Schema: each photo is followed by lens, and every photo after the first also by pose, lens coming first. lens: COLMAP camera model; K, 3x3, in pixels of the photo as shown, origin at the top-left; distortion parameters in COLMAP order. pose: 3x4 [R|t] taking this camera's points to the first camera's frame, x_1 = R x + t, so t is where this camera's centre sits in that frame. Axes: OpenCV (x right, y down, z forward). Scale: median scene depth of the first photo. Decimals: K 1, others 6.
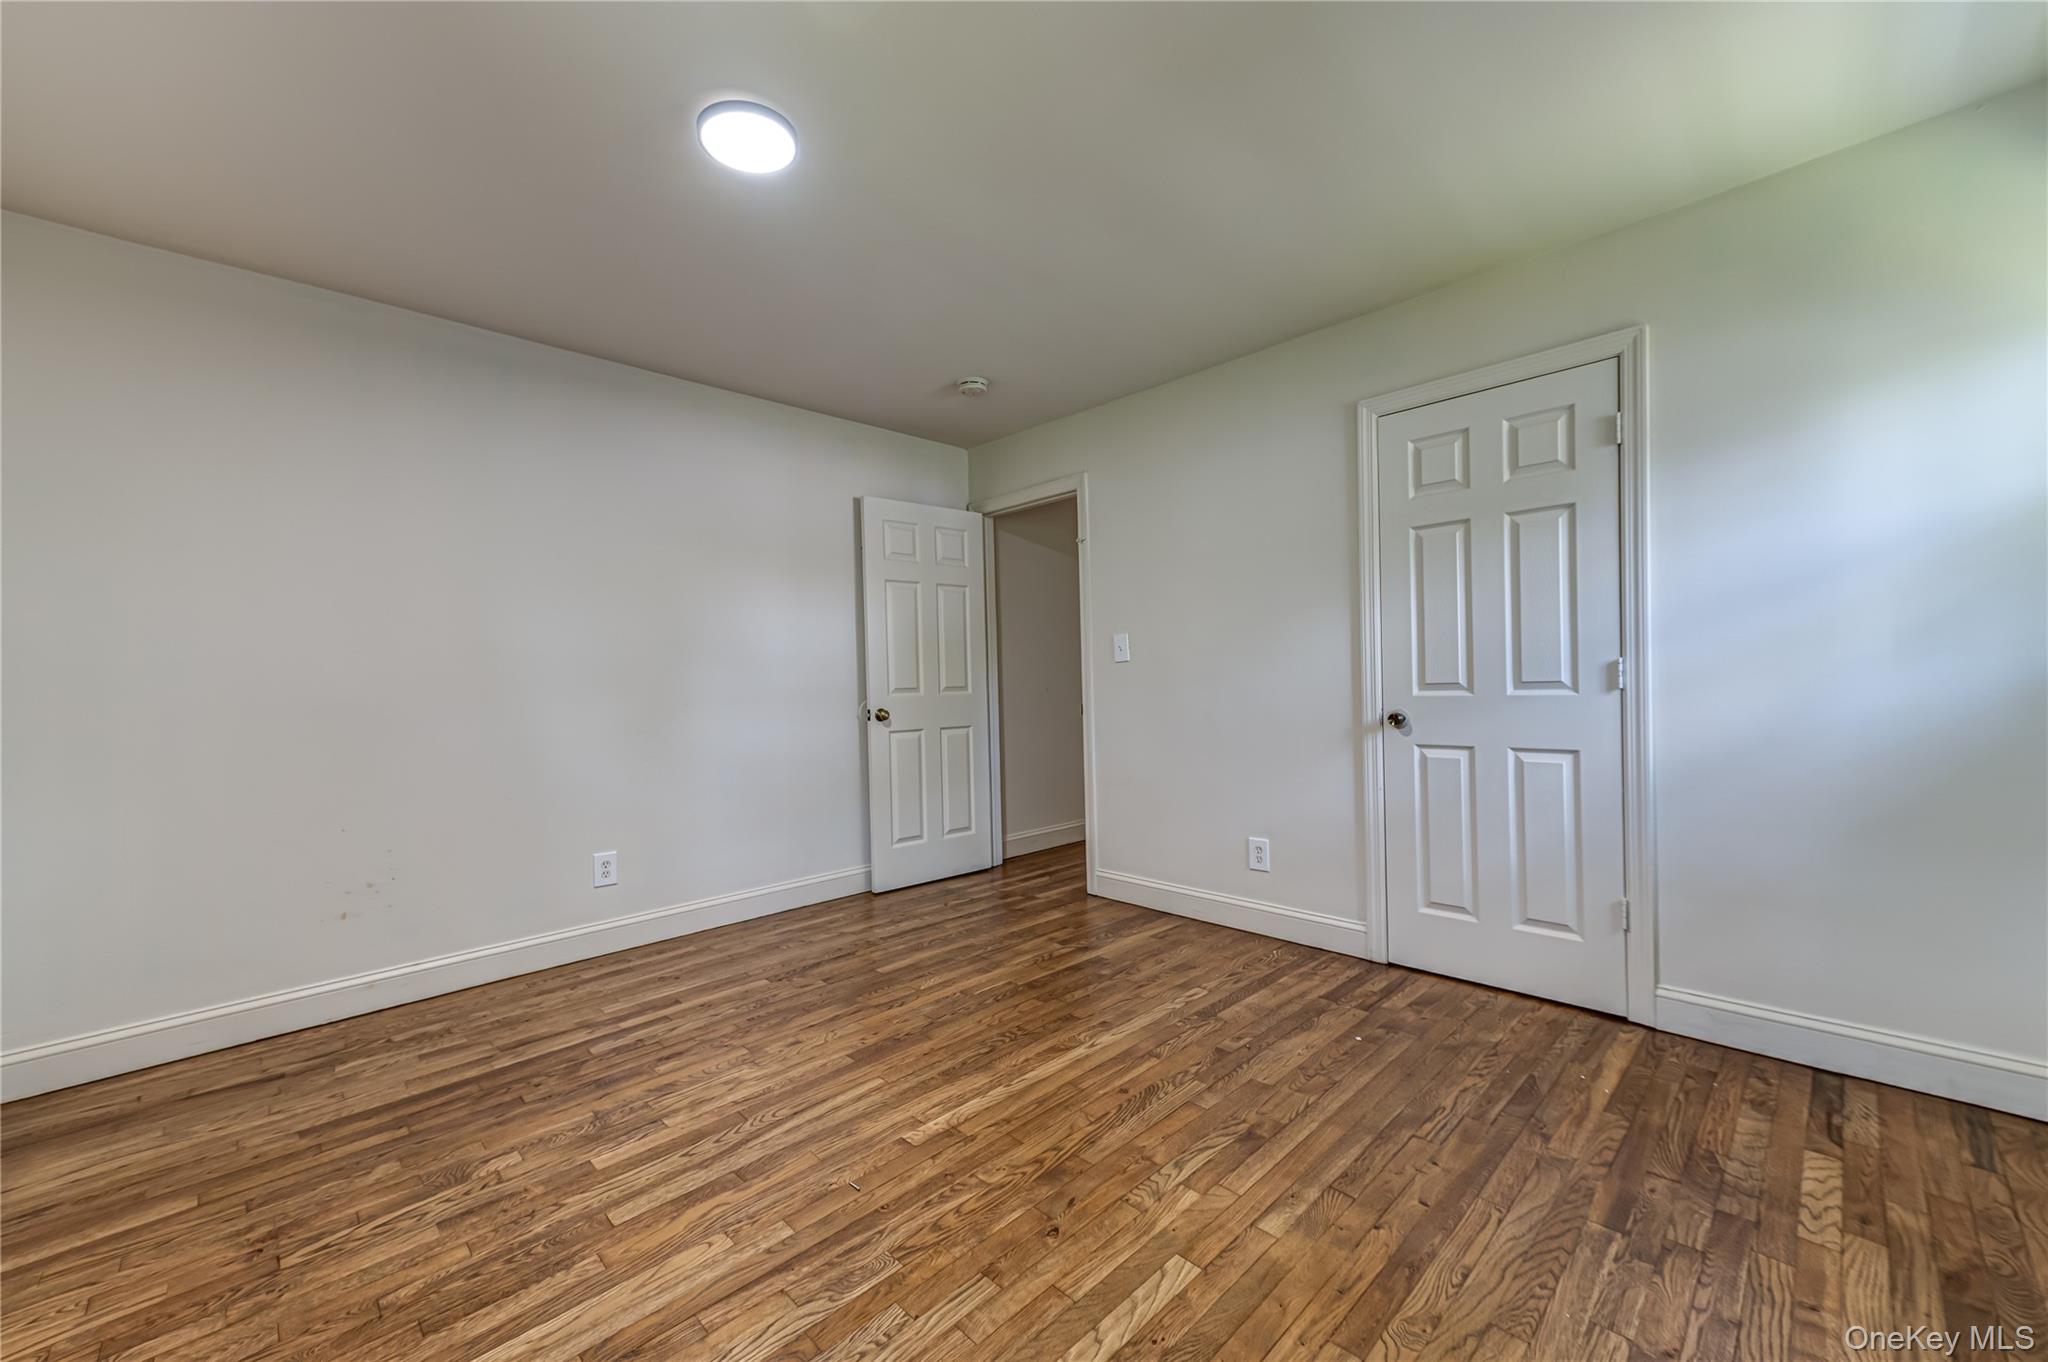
lens RADIAL K [[793.0, 0, 1017.8], [0, 793.0, 690.2], [0, 0, 1]] dist [0.012389, -0.000320]
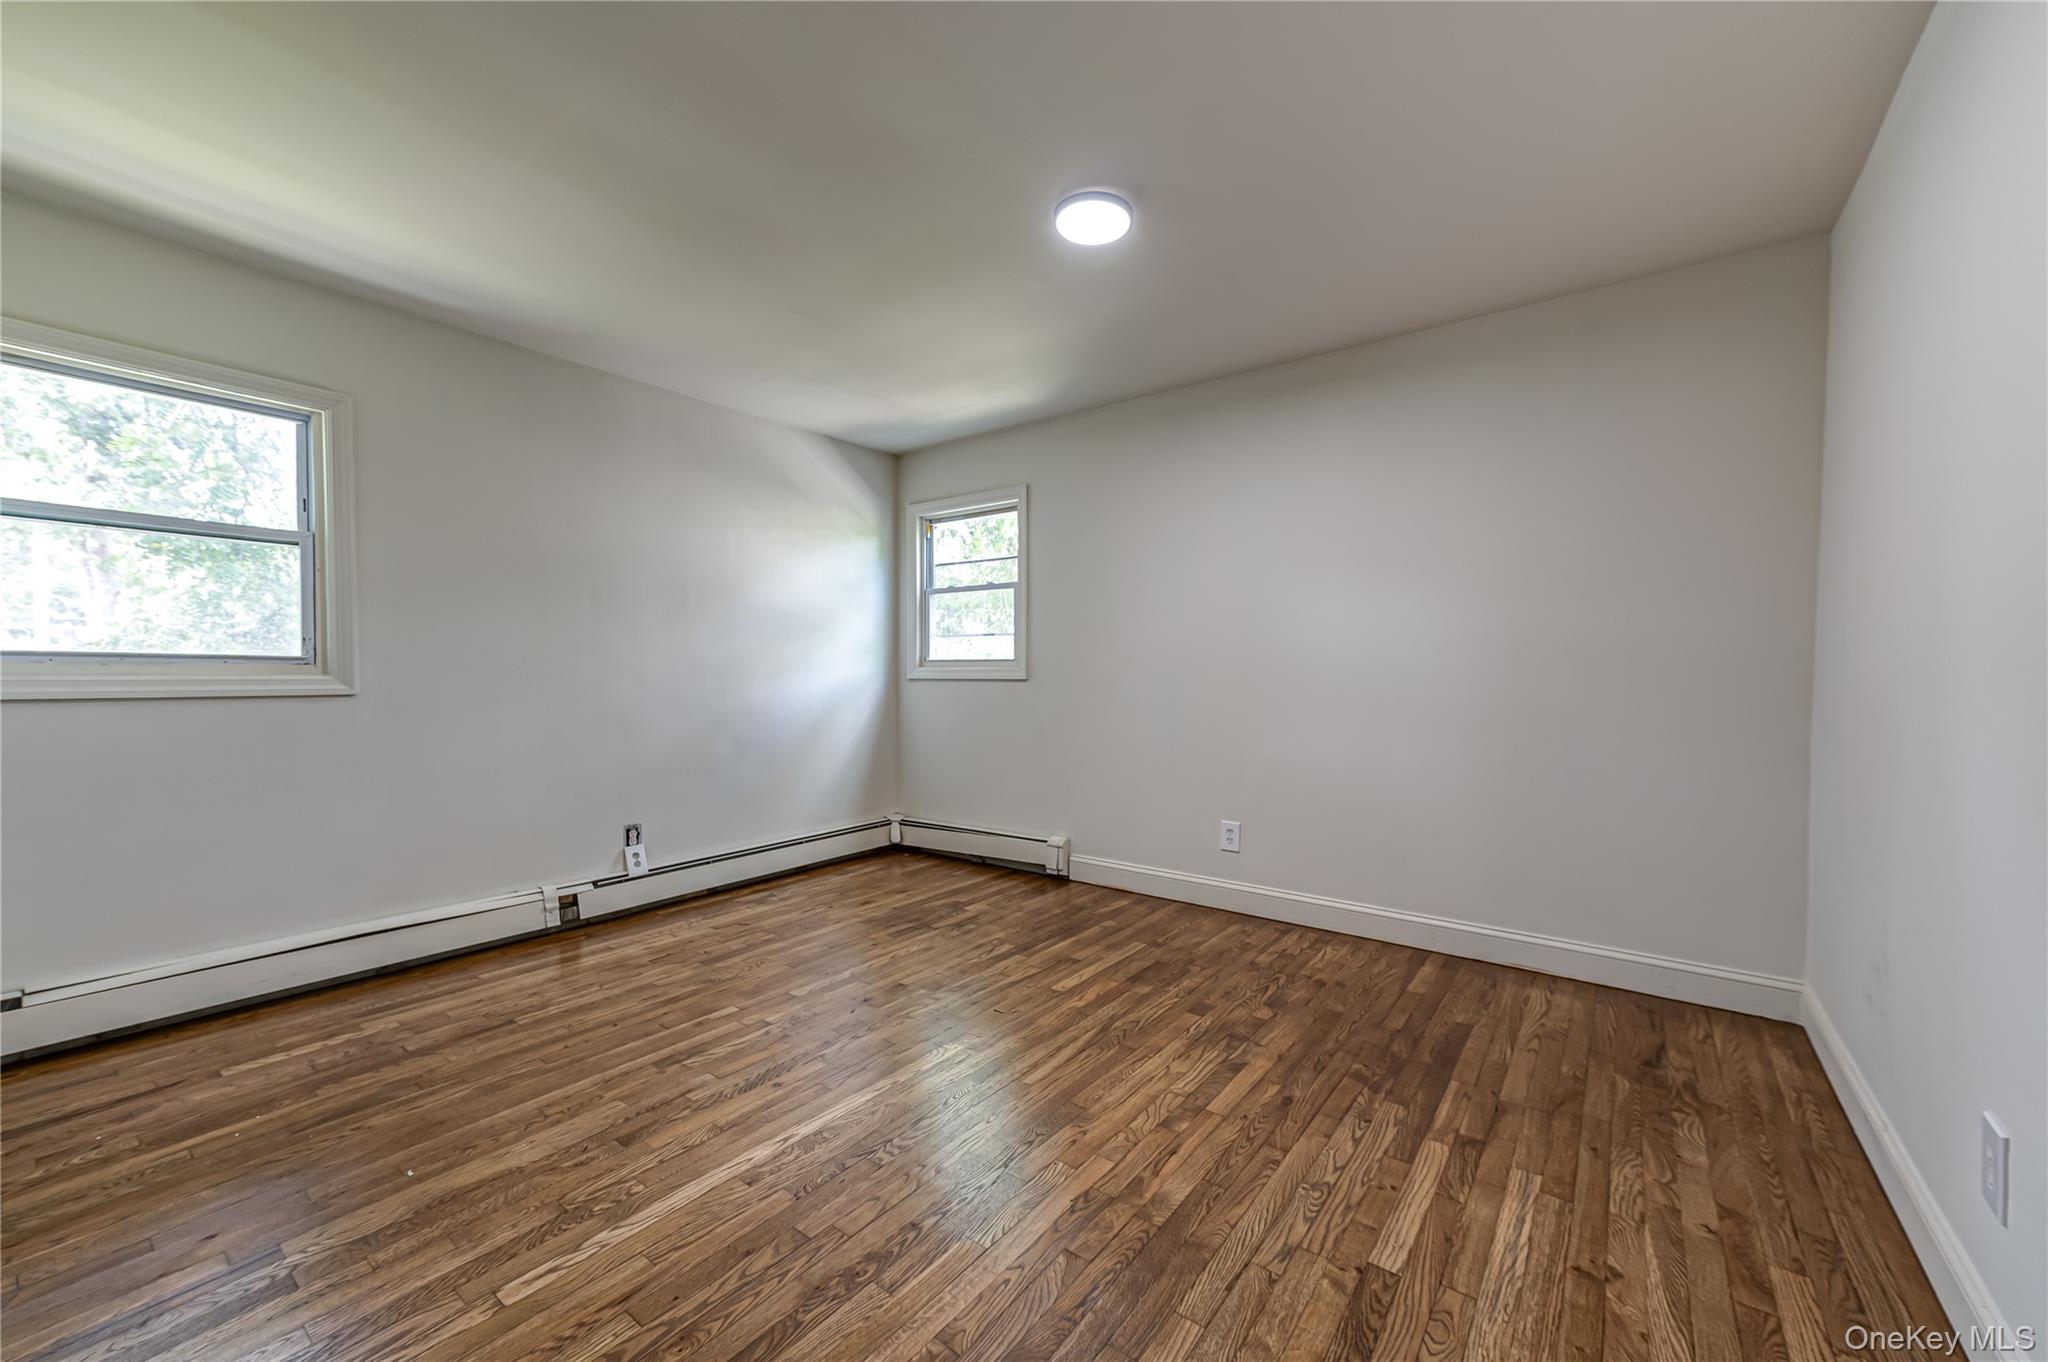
lens RADIAL K [[793.0, 0, 1017.8], [0, 793.0, 690.2], [0, 0, 1]] dist [0.012389, -0.000320]
pose [[-0.989222, 0.024226, -0.144407, -0.033764], [0.018122, 0.998892, 0.043440, -0.032584], [0.145300, 0.040354, -0.988564, 2.013159]]
